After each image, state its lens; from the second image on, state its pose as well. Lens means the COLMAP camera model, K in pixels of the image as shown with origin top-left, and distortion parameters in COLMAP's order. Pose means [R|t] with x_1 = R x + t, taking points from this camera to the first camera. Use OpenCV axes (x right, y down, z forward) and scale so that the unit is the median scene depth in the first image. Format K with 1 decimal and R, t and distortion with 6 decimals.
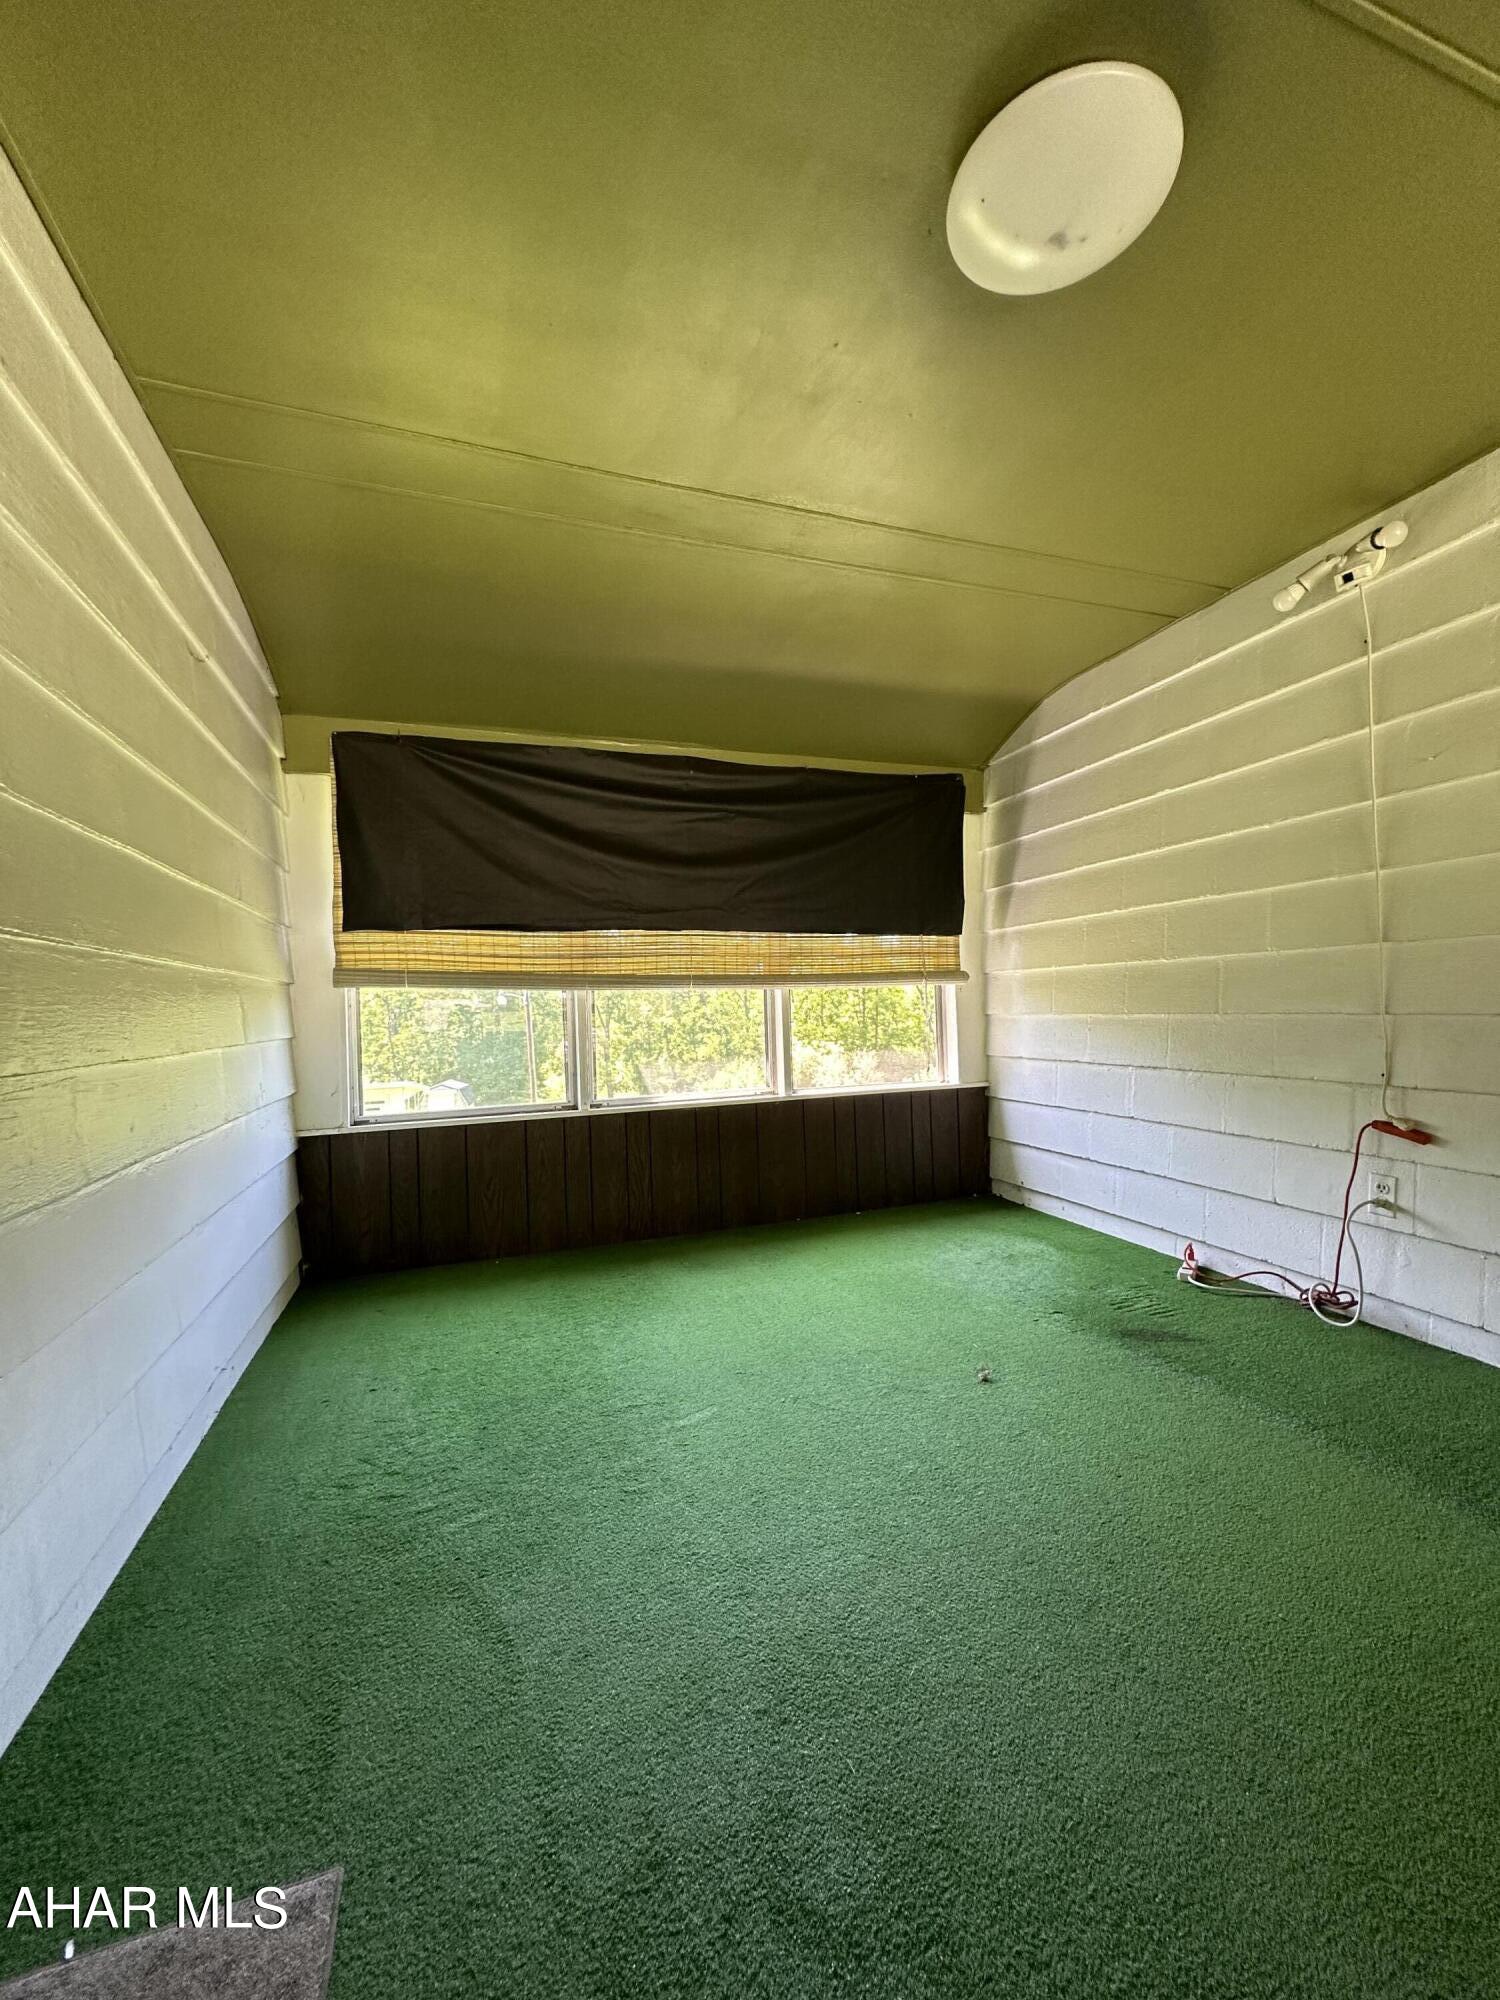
lens RADIAL K [[798.4, 0, 753.6], [0, 798.4, 1000.2], [0, 0, 1]] dist [-0.002983, 0.000801]
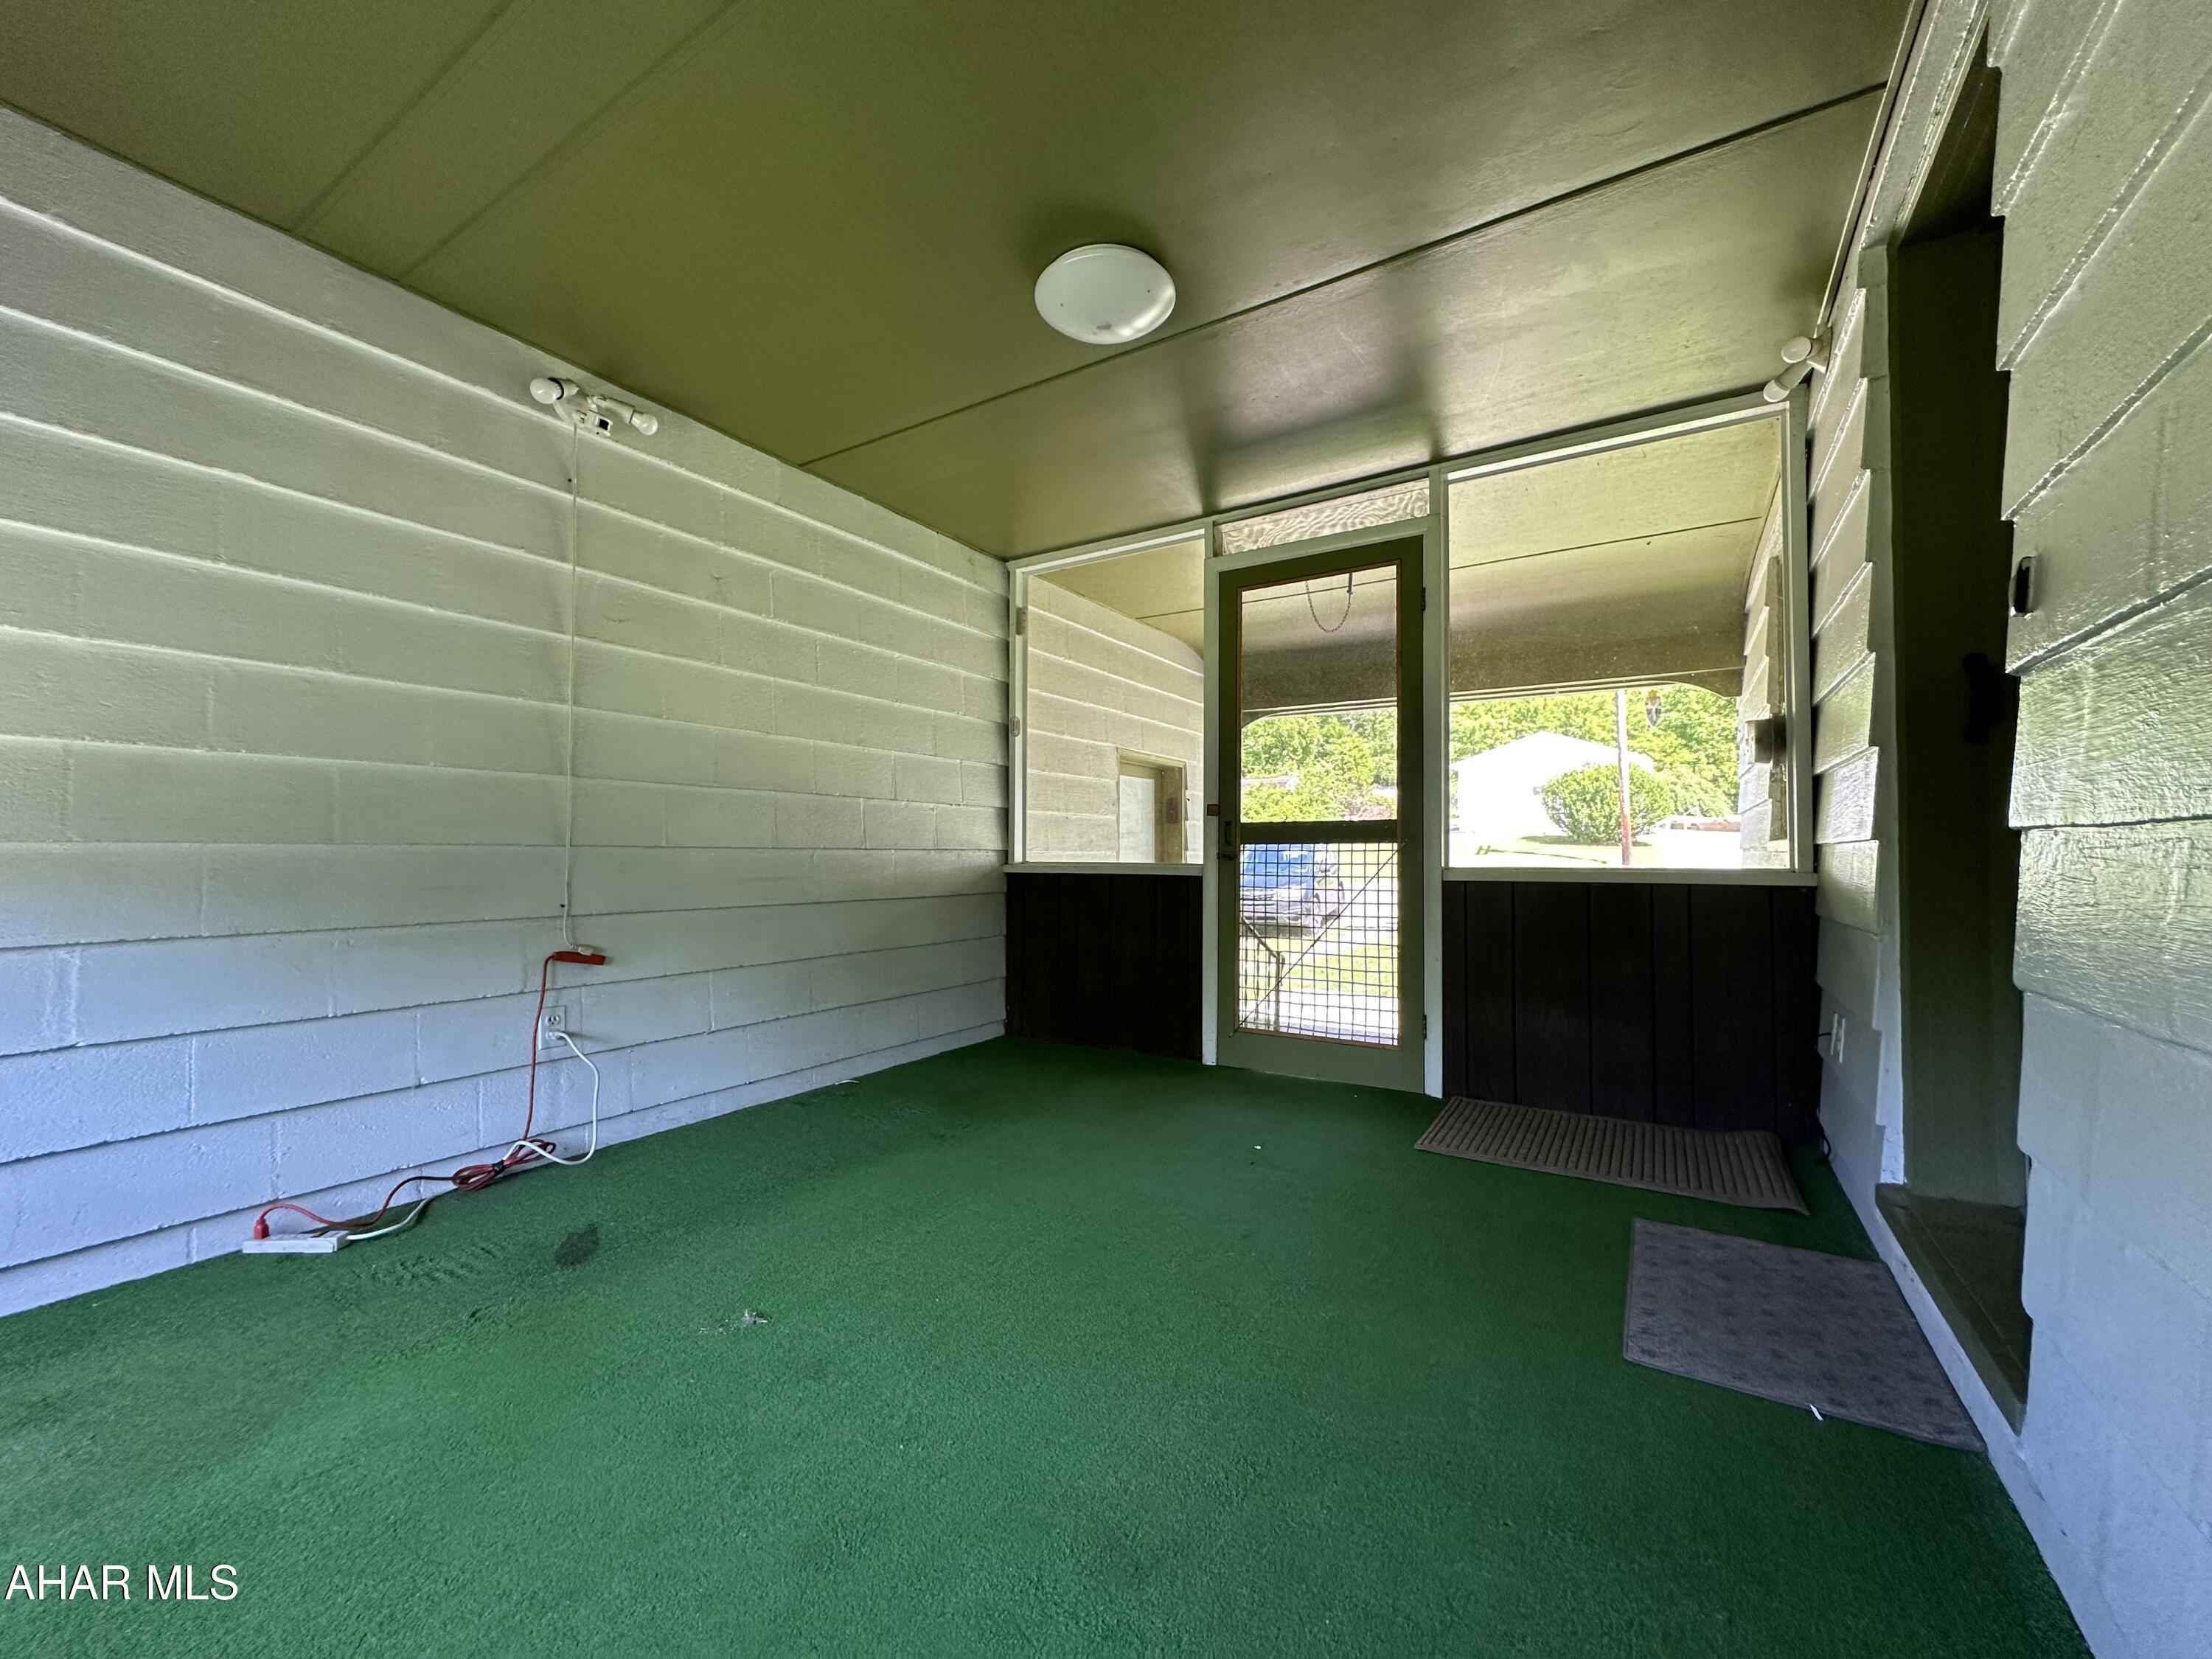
lens RADIAL K [[883.1, 0, 1107.9], [0, 883.1, 841.6], [0, 0, 1]] dist [-0.002983, 0.000801]
pose [[-0.627412, 0.044294, 0.777426, -0.511749], [0.020801, 0.998978, -0.040129, 0.070058], [-0.778409, -0.009006, -0.627693, 1.147923]]
